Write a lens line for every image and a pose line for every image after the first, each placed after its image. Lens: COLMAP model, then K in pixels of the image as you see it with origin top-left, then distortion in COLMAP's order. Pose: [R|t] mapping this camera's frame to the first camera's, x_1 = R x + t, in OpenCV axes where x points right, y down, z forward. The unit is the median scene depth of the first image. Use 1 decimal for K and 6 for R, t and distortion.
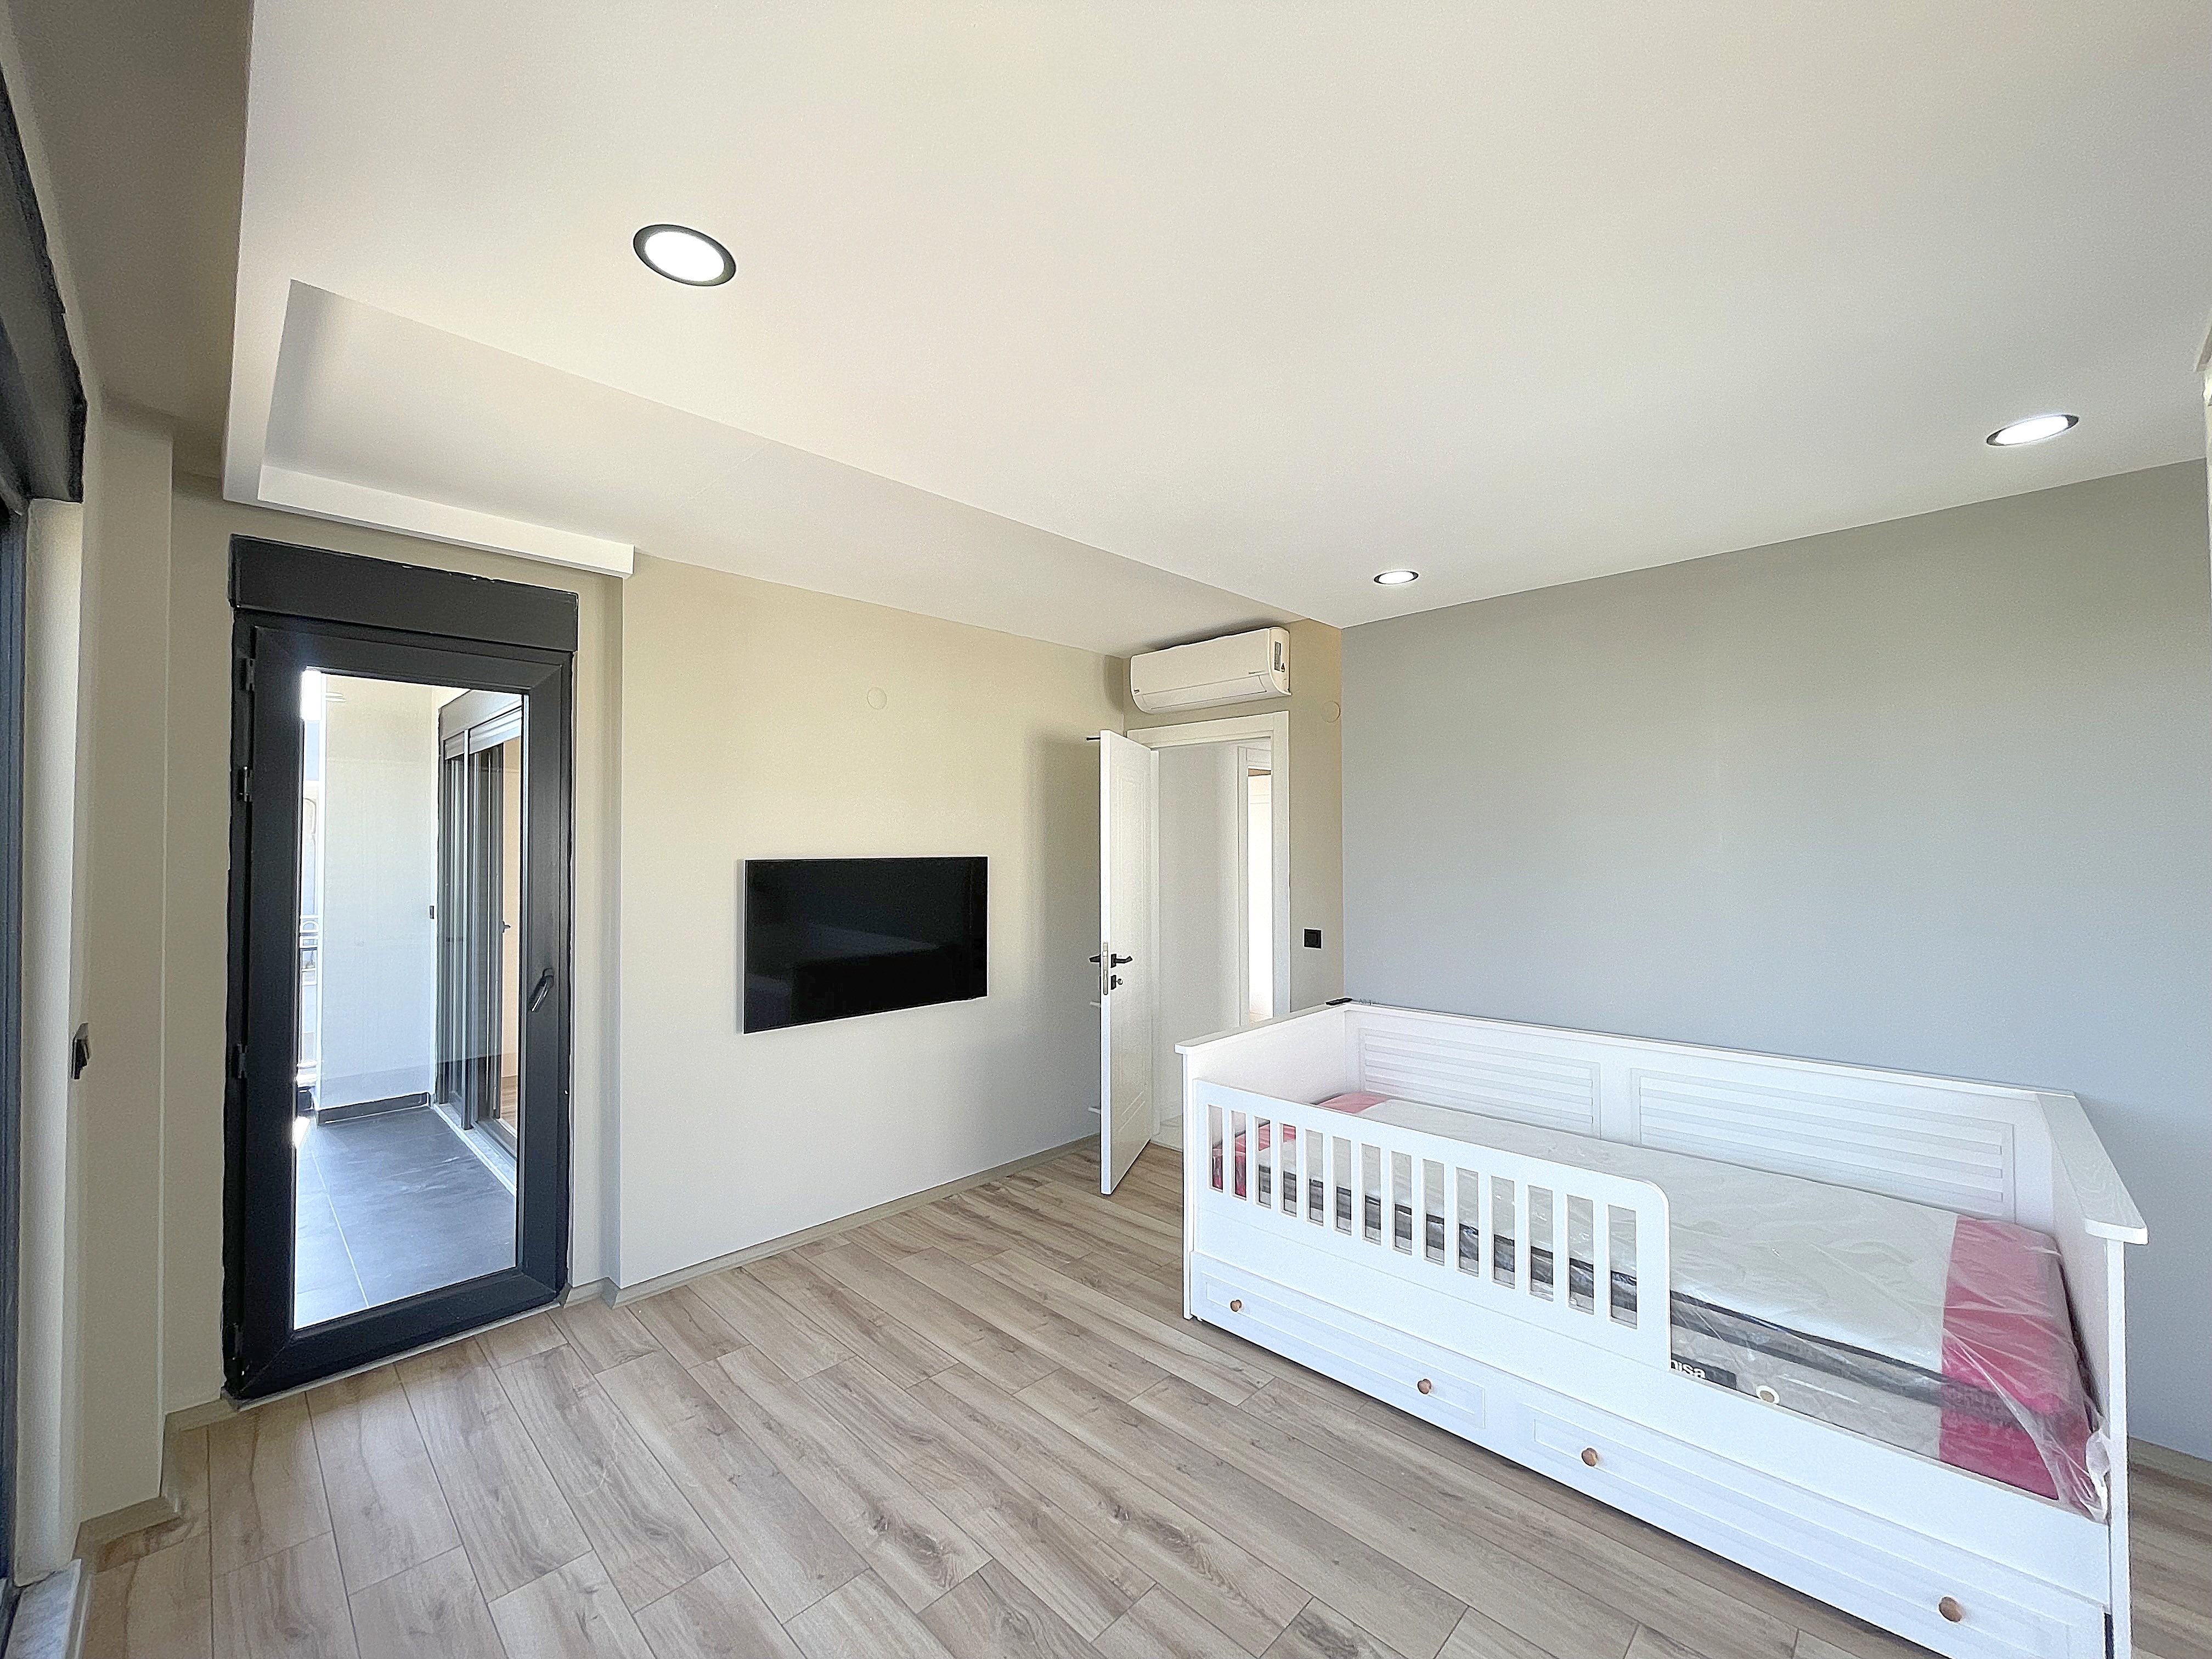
lens RADIAL K [[890.9, 0, 1108.8], [0, 890.9, 840.6], [0, 0, 1]] dist [0.000594, 0.000414]
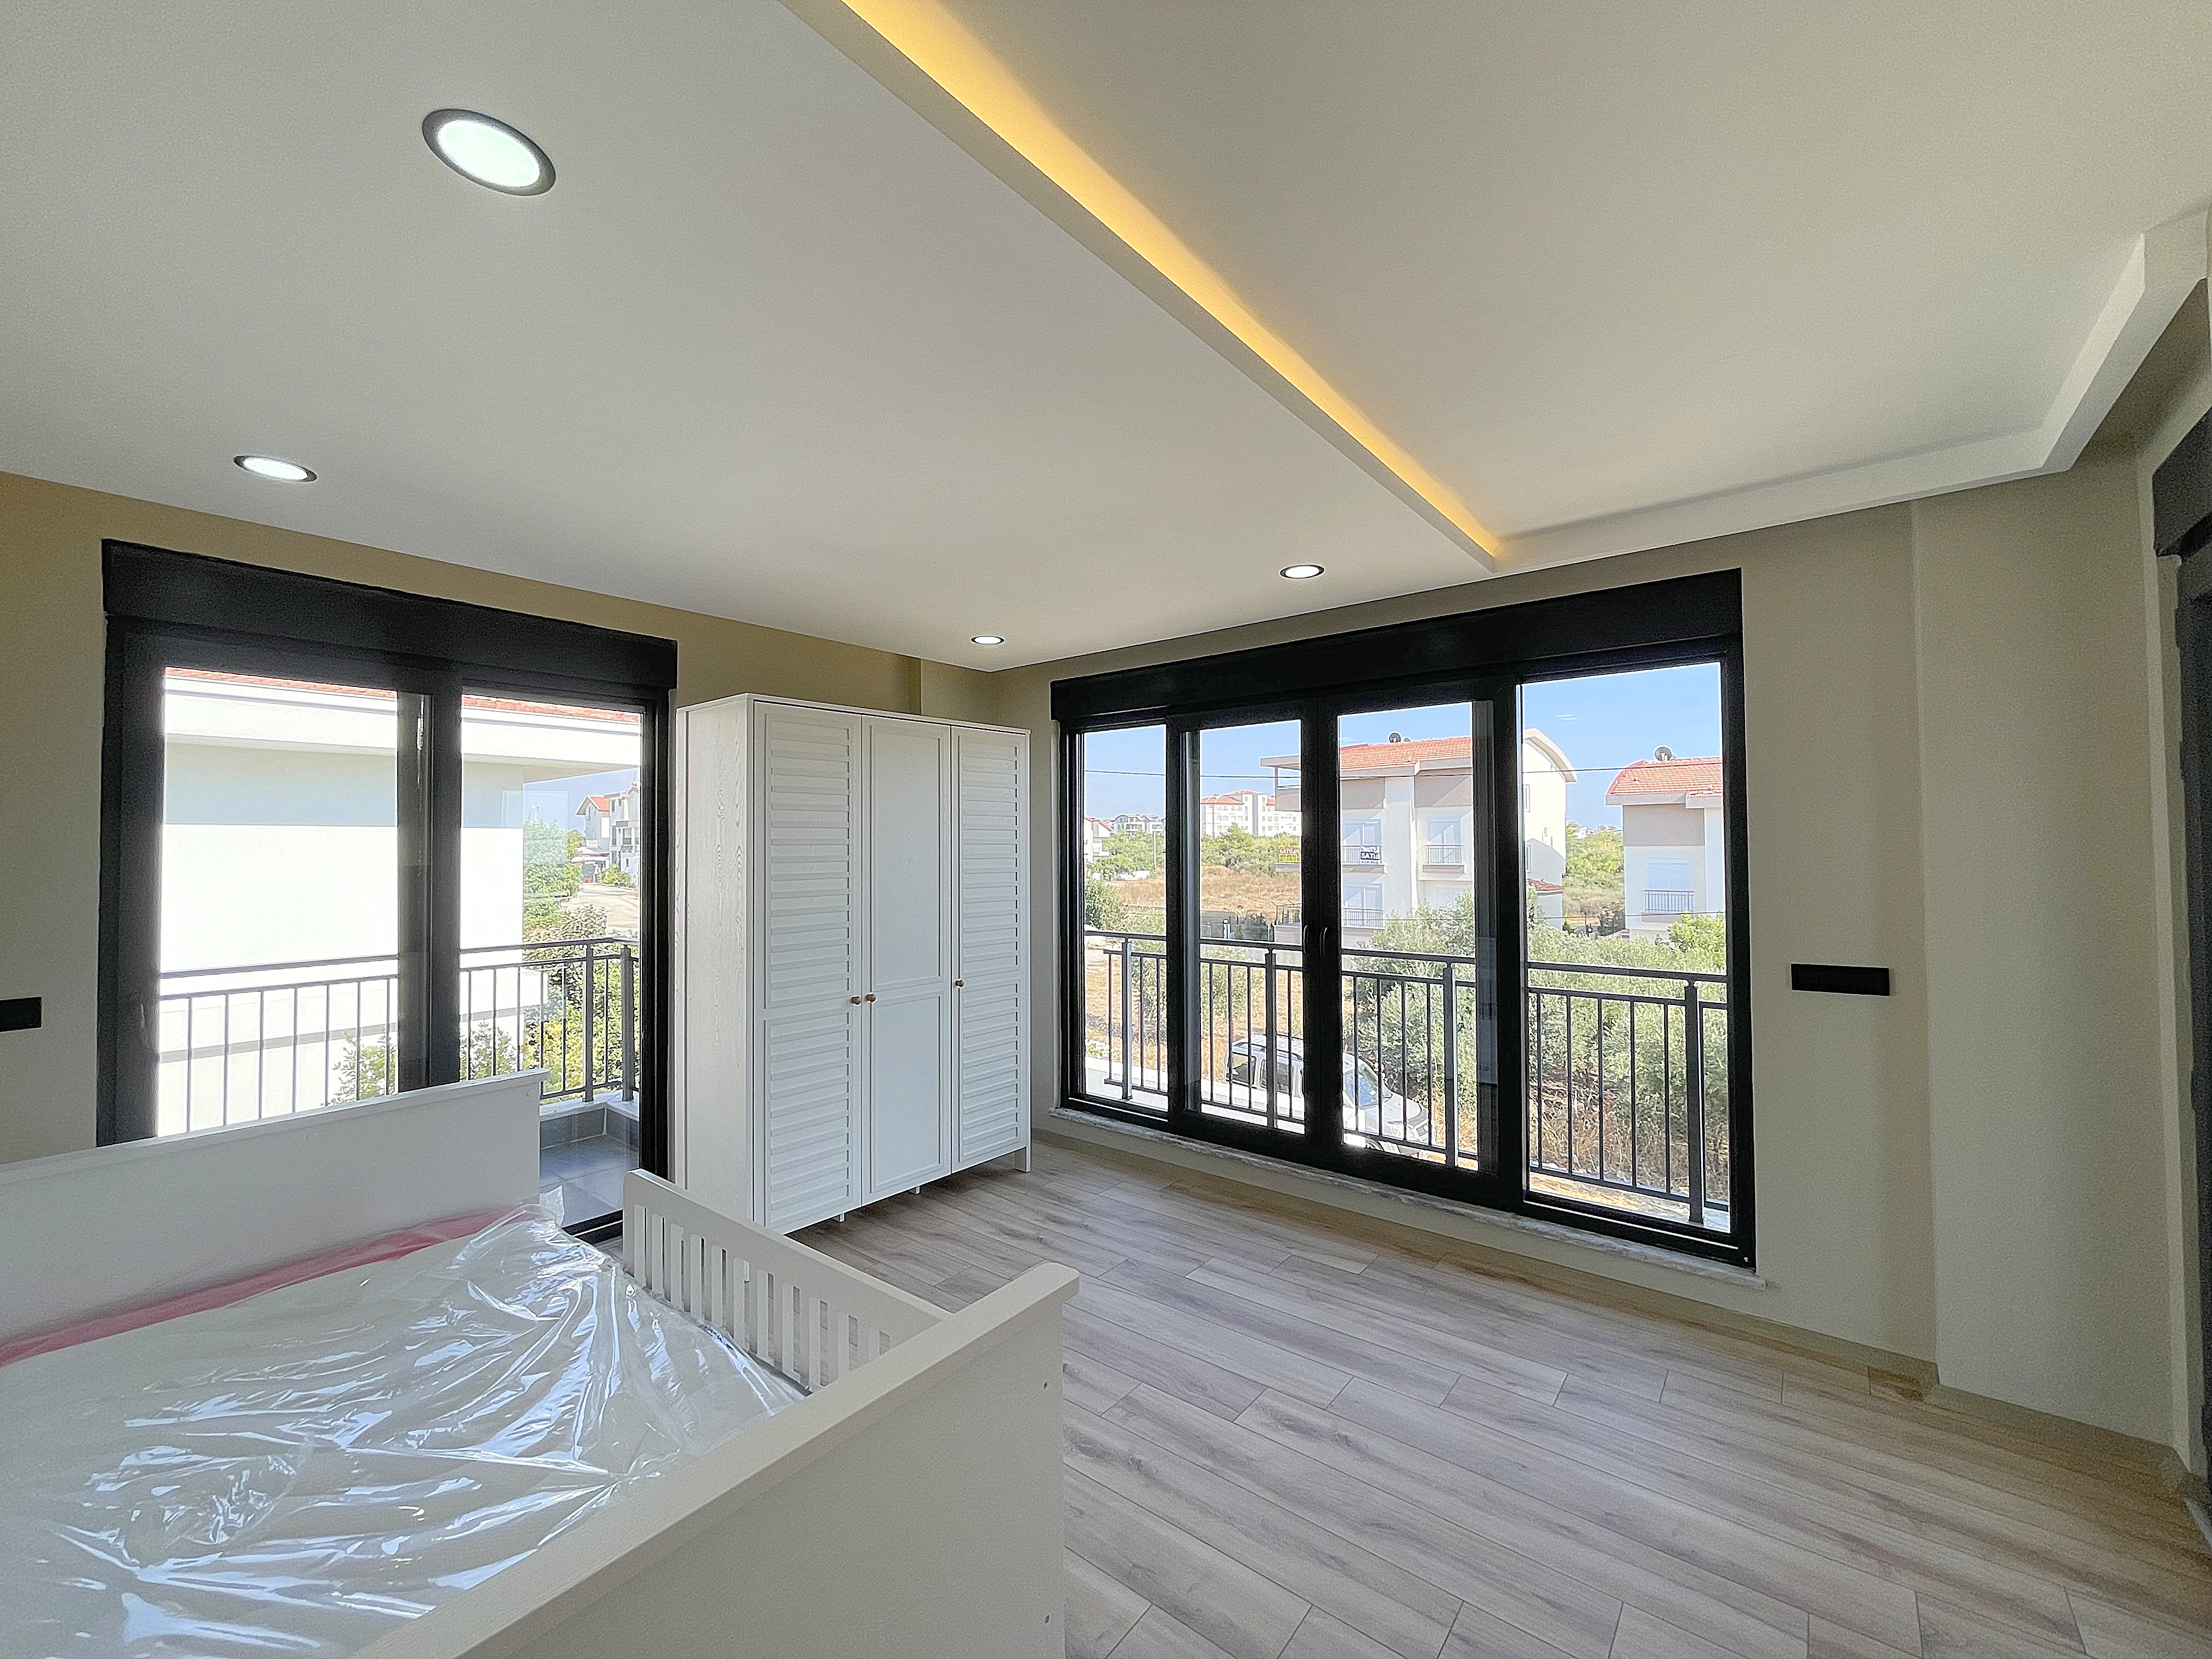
lens RADIAL K [[890.9, 0, 1110.7], [0, 890.9, 830.2], [0, 0, 1]] dist [0.000594, 0.000414]
pose [[-0.994984, 0.006725, -0.099807, 0.146204], [0.010092, 0.999395, -0.033269, 0.024112], [0.099523, -0.034109, -0.994450, 2.093484]]
